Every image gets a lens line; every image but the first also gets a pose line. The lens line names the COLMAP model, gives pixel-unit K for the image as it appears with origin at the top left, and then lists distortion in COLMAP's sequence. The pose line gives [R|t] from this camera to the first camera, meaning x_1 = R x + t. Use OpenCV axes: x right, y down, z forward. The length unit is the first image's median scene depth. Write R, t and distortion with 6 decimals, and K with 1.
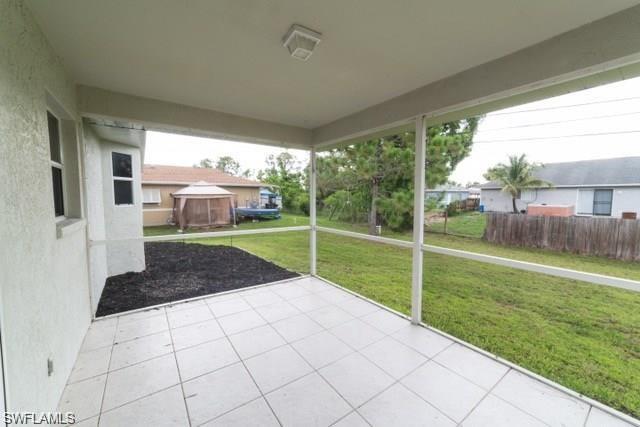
lens RADIAL K [[254.4, 0, 321.3], [0, 254.4, 215.3], [0, 0, 1]] dist [-0.002959, -0.000332]
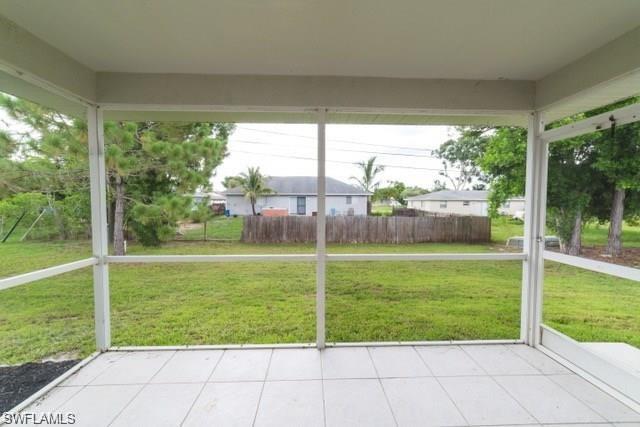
lens RADIAL K [[254.4, 0, 320.3], [0, 254.4, 209.1], [0, 0, 1]] dist [-0.002959, -0.000332]
pose [[0.552590, -0.024574, 0.833091, -0.075938], [0.063568, 0.997896, -0.012729, -0.006548], [-0.831025, 0.059992, 0.552990, 0.114504]]
